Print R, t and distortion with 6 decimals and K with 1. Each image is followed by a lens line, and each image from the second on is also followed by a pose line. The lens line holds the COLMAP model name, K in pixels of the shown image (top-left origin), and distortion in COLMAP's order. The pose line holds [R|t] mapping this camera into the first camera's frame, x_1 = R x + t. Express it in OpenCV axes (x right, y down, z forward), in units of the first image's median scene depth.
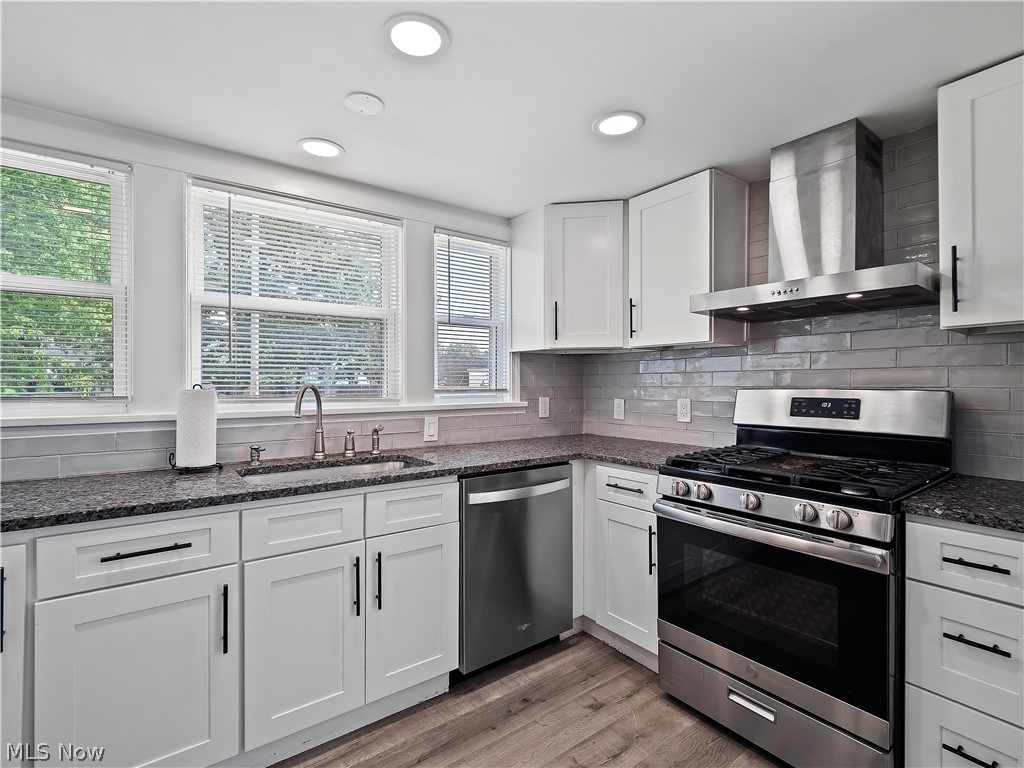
lens RADIAL K [[493.7, 0, 509.8], [0, 493.7, 381.8], [0, 0, 1]] dist [-0.003381, -0.002397]
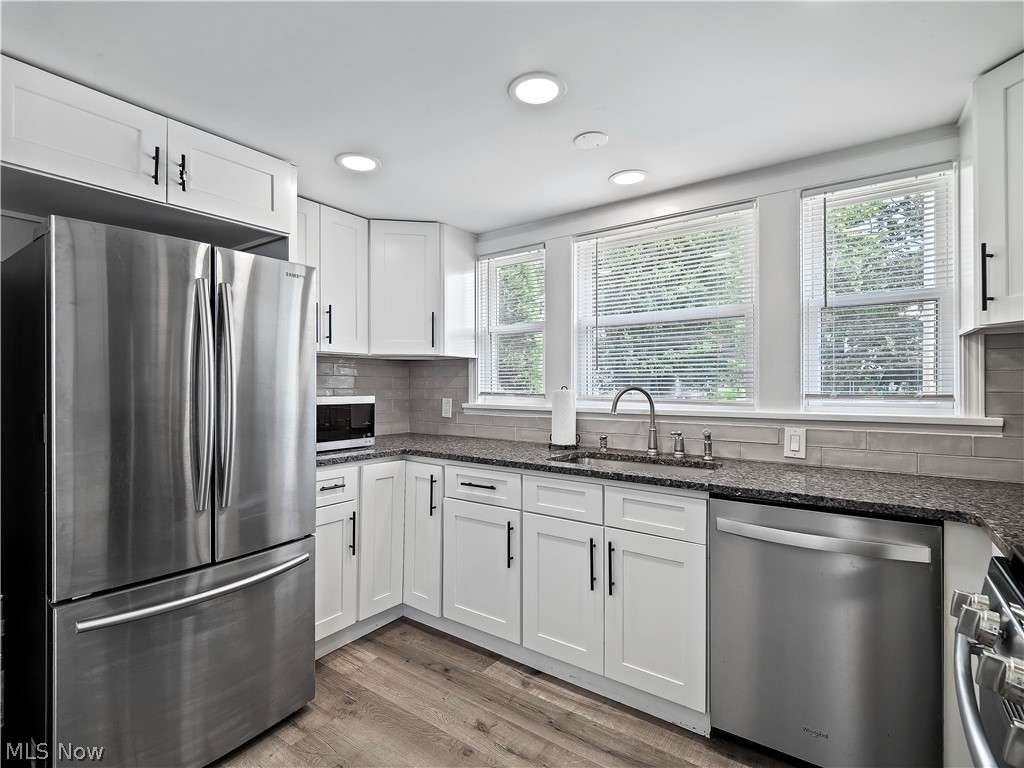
lens RADIAL K [[493.7, 0, 511.0], [0, 493.7, 383.5], [0, 0, 1]] dist [-0.003381, -0.002397]
pose [[0.300765, -0.004844, -0.953686, 0.608921], [0.000074, 0.999987, -0.005056, 0.003752], [0.953698, 0.001450, 0.300762, 0.405700]]
